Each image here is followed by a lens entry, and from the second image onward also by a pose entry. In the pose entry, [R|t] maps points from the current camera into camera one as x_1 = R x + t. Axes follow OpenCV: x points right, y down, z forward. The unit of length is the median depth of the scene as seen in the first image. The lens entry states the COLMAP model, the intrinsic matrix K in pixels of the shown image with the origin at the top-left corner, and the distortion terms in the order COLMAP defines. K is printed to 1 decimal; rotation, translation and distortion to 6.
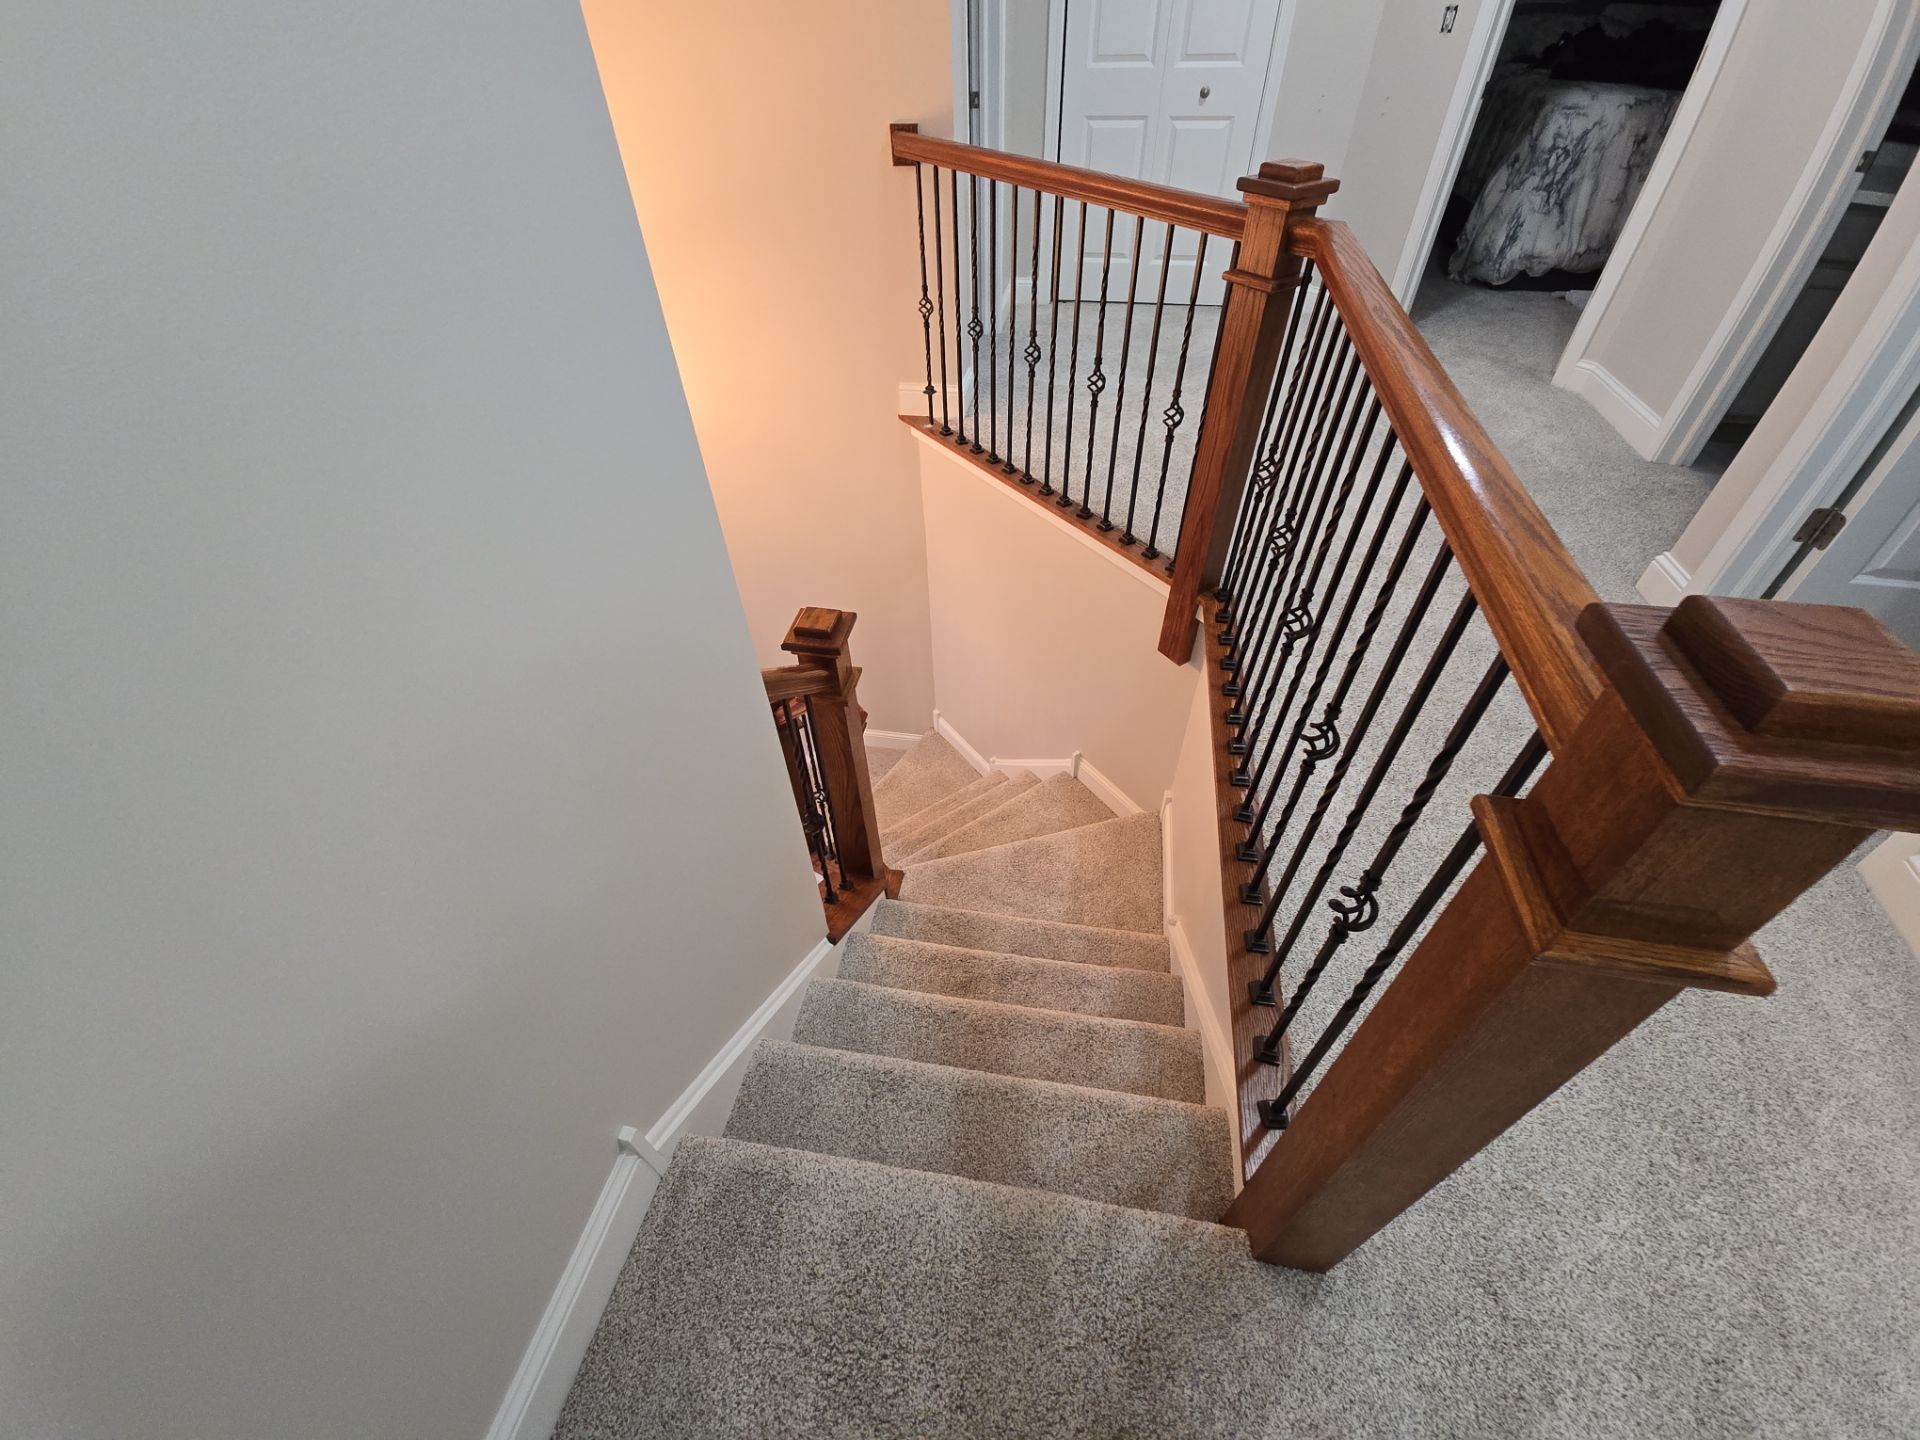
lens RADIAL K [[779.4, 0, 969.2], [0, 779.4, 718.7], [0, 0, 1]] dist [-0.000331, -0.000596]
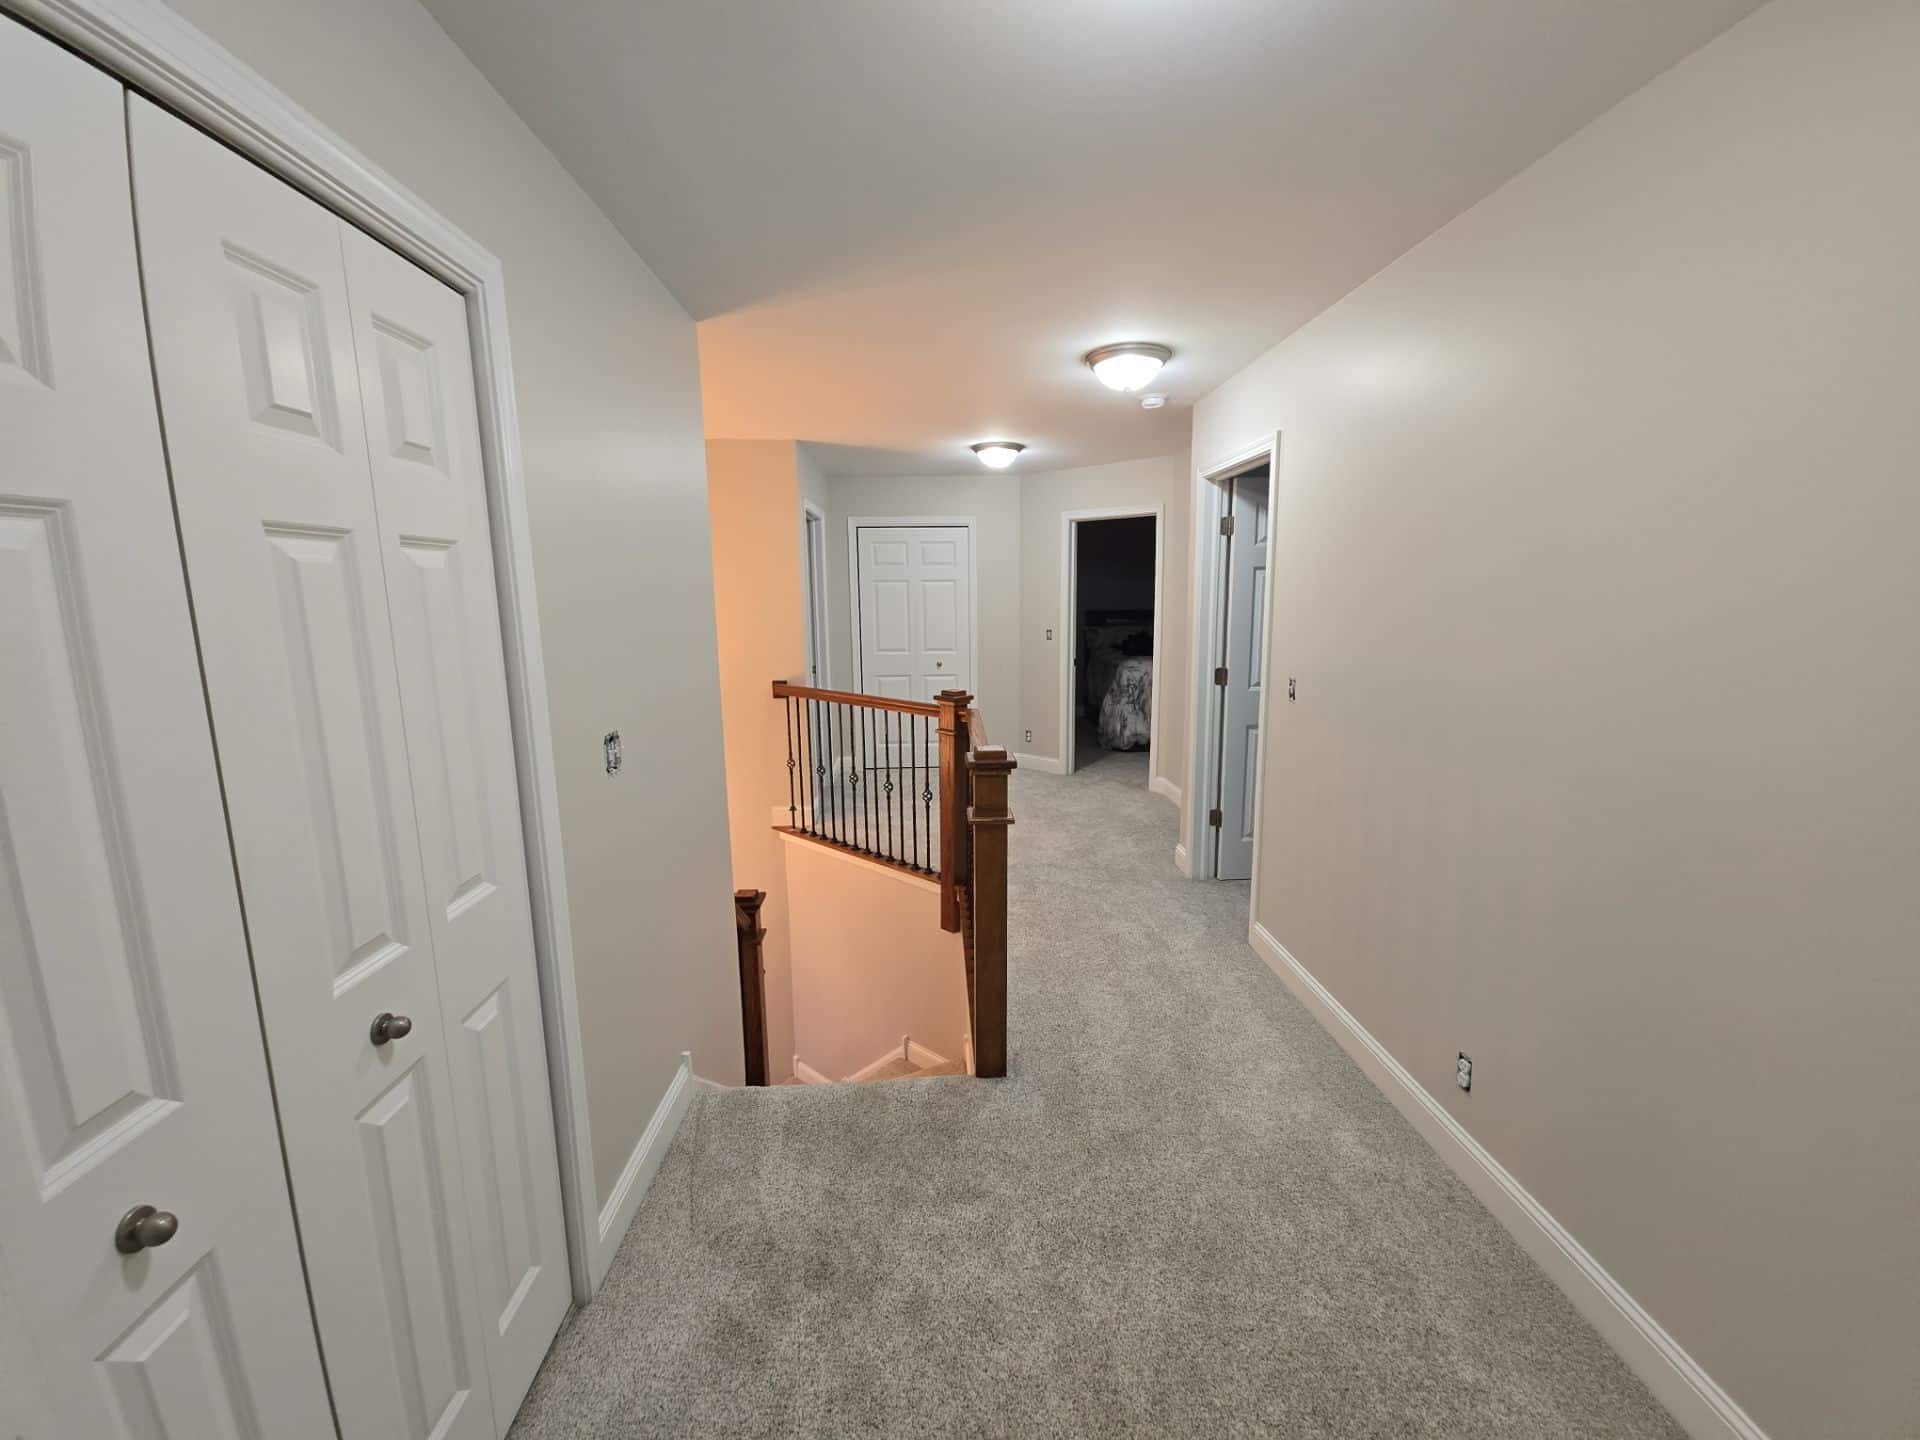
lens RADIAL K [[779.4, 0, 960.4], [0, 779.4, 717.3], [0, 0, 1]] dist [-0.000331, -0.000596]
pose [[0.977728, -0.026911, 0.208144, -0.046613], [0.140182, 0.821820, -0.552232, 0.417235], [-0.156196, 0.569111, 0.807289, -0.546325]]
